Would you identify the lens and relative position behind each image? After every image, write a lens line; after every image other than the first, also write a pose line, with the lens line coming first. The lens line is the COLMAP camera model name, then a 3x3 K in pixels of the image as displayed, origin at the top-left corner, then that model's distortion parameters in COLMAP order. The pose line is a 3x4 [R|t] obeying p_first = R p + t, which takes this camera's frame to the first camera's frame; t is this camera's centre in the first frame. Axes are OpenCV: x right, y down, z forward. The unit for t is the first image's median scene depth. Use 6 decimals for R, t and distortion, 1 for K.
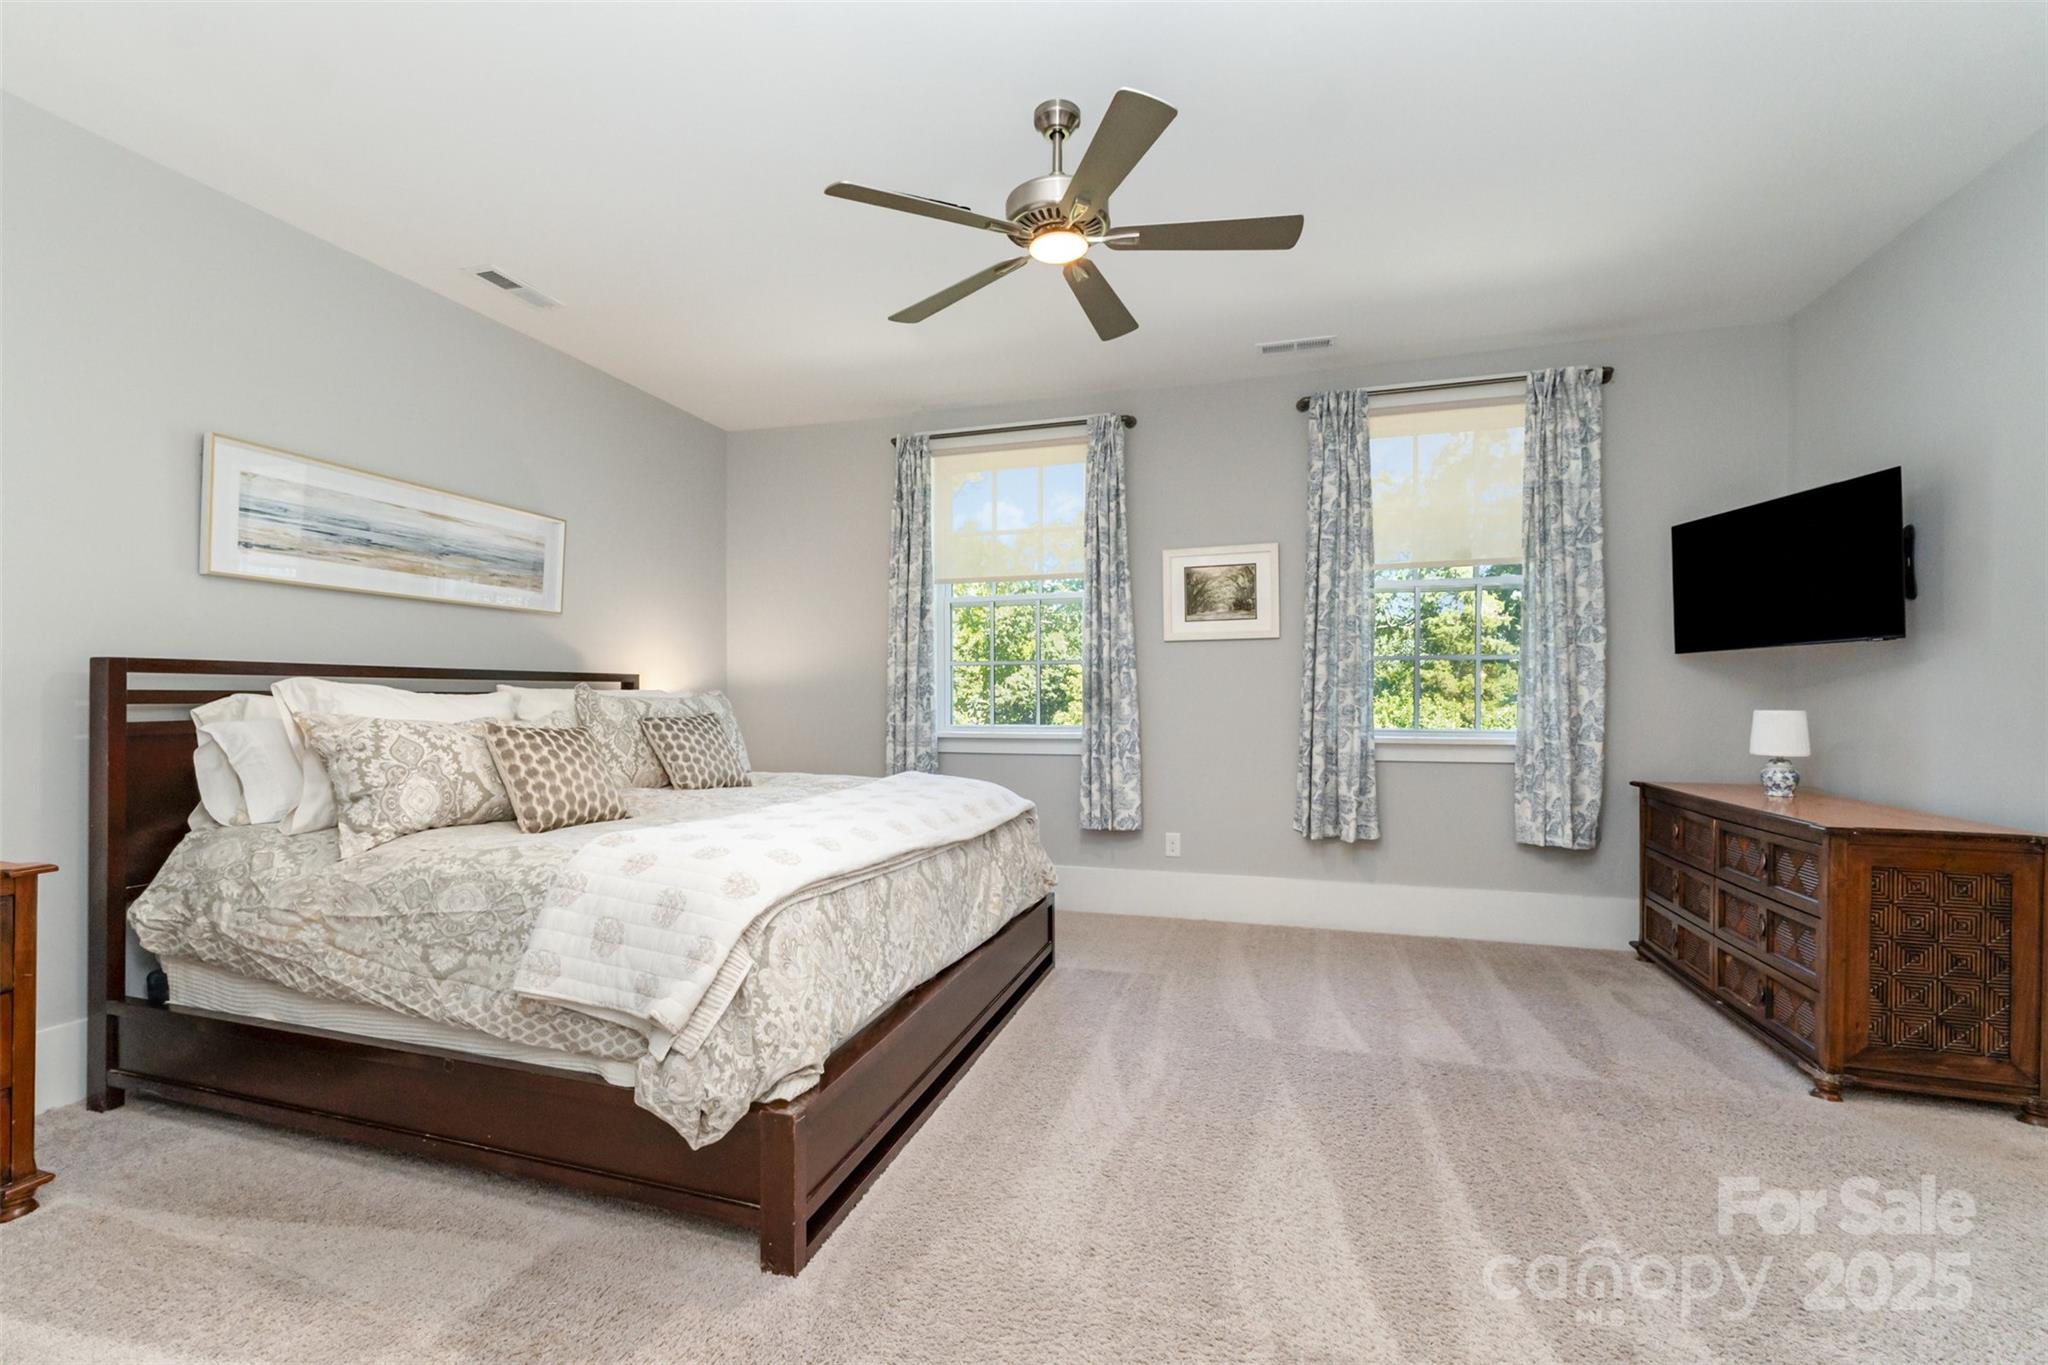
lens RADIAL K [[849.4, 0, 1024.0], [0, 849.4, 682.5], [0, 0, 1]] dist [0.009047, 0.000181]
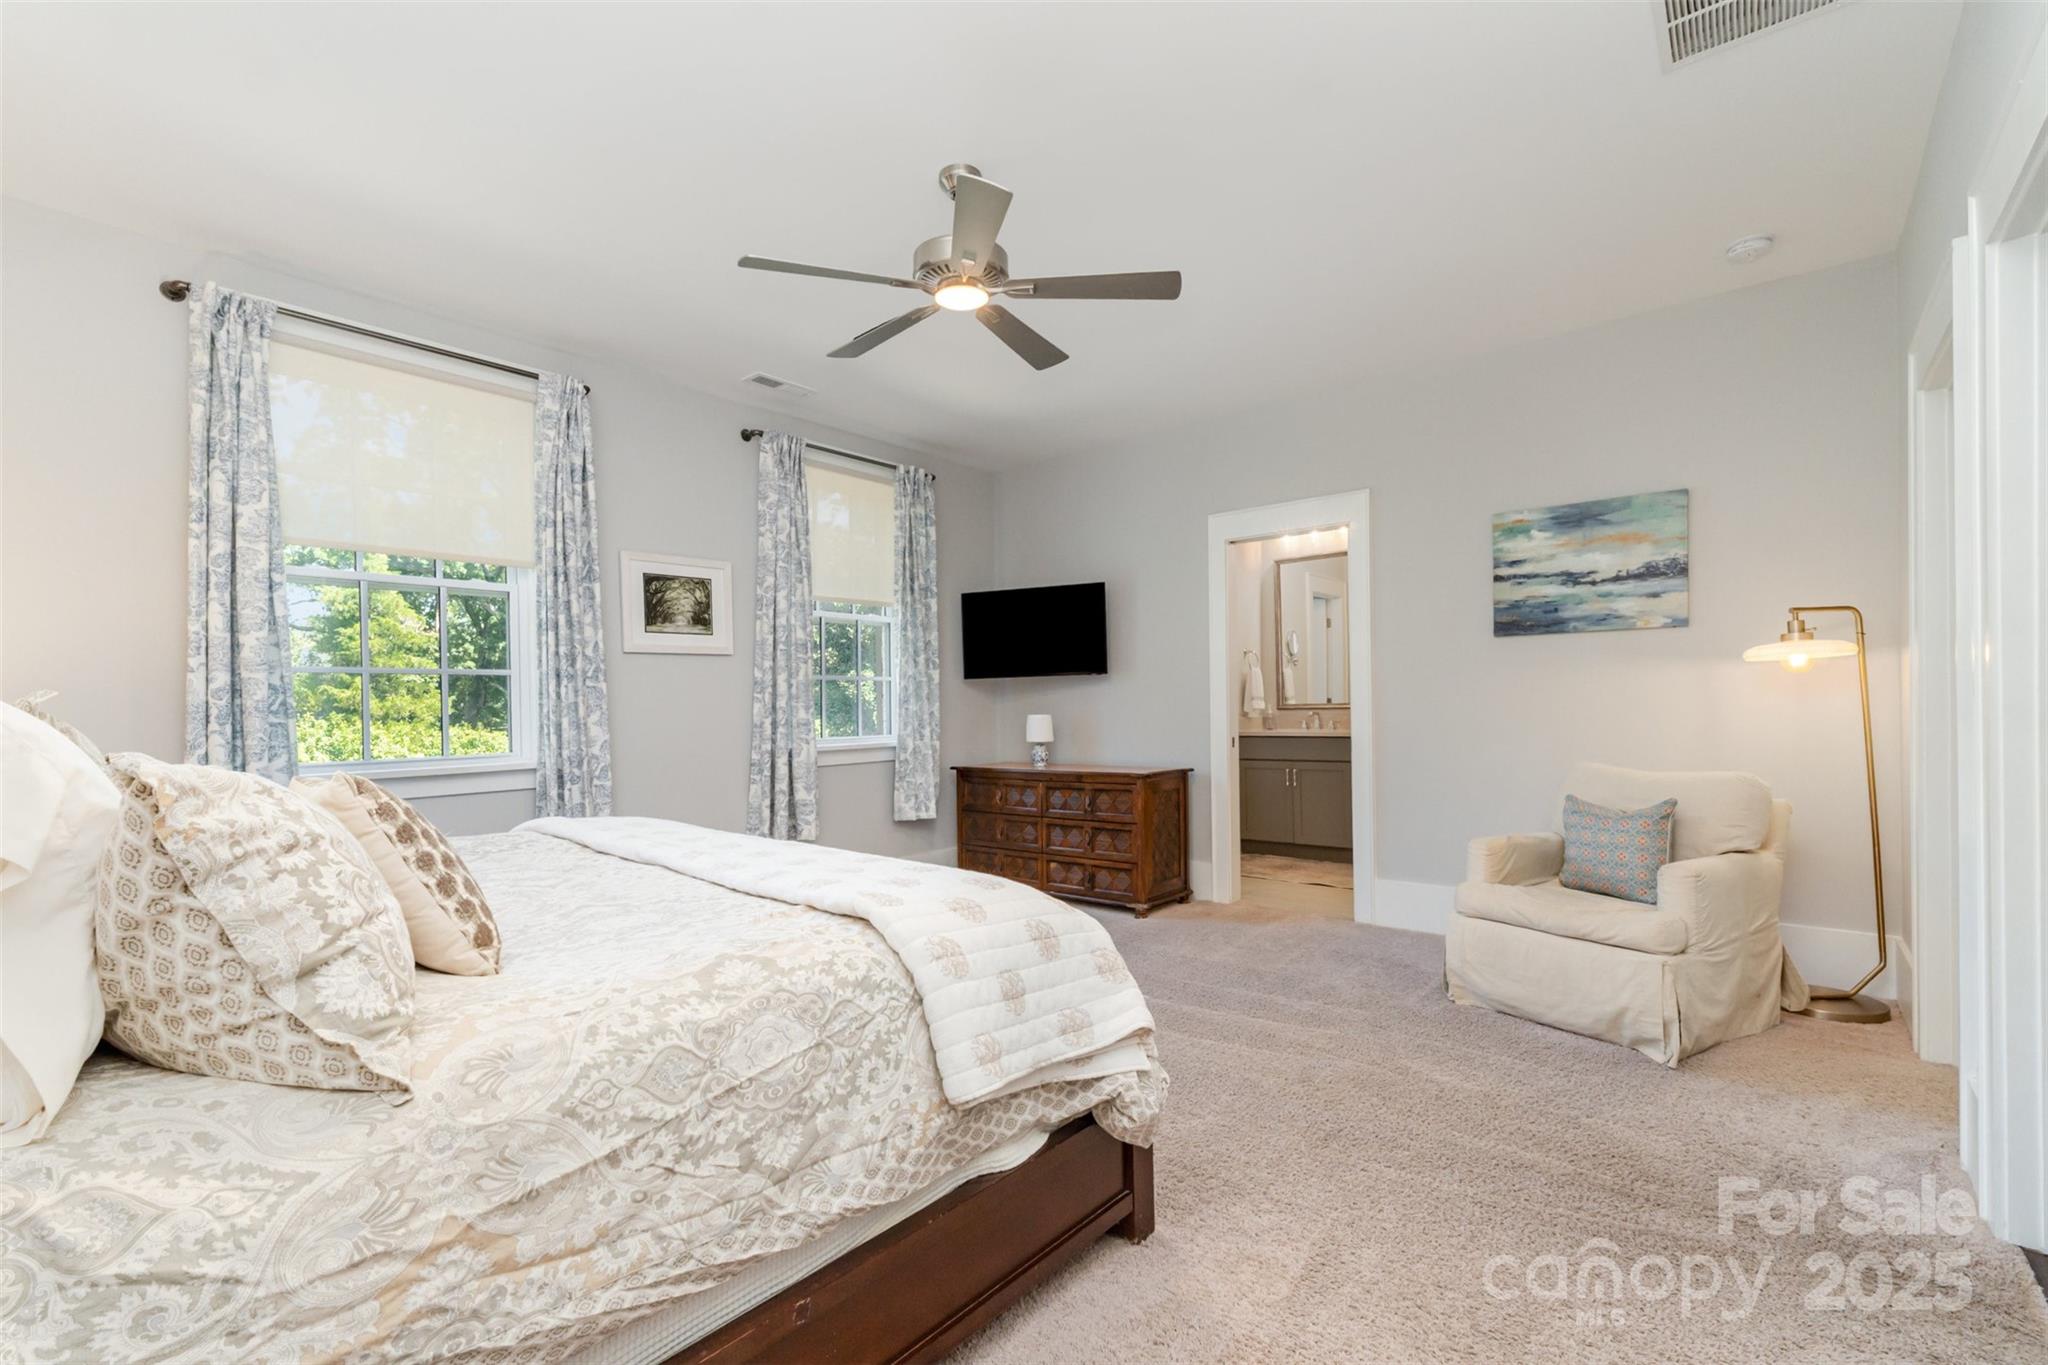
lens RADIAL K [[864.5, 0, 1022.1], [0, 864.5, 681.7], [0, 0, 1]] dist [0.006857, -0.000463]
pose [[0.409869, 0.018869, 0.911949, -0.656709], [0.004395, 0.999734, -0.022660, 0.006410], [-0.912134, 0.013295, 0.409677, 0.330637]]
